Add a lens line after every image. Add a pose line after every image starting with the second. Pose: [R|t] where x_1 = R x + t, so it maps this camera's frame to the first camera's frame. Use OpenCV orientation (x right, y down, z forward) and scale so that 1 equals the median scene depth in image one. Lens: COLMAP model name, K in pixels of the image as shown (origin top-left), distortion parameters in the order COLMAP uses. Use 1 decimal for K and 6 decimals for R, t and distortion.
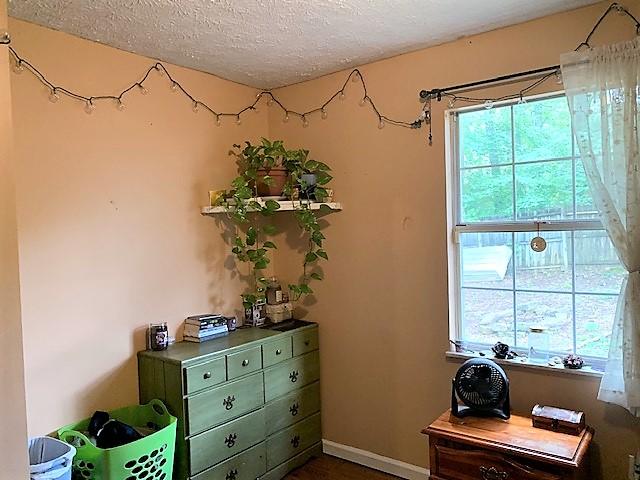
lens RADIAL K [[499.8, 0, 317.7], [0, 499.8, 240.6], [0, 0, 1]] dist [0.021875, -0.013777]
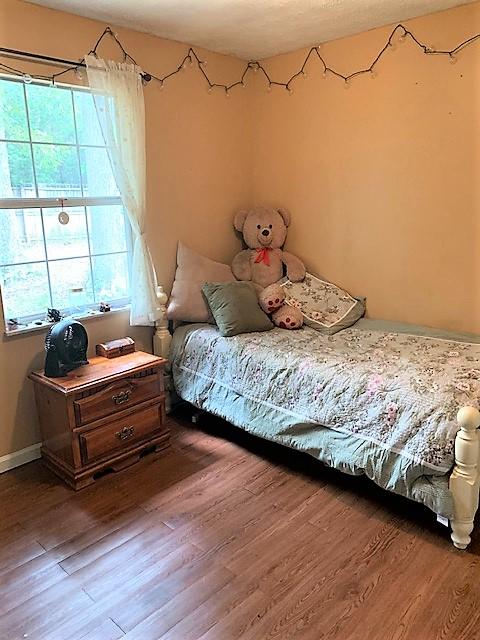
lens RADIAL K [[499.8, 0, 237.6], [0, 499.8, 318.3], [0, 0, 1]] dist [0.021875, -0.013777]
pose [[0.116113, -0.205085, 0.971832, -0.727997], [0.047633, 0.978475, 0.200795, 0.020737], [-0.992093, 0.022976, 0.123382, 0.477356]]
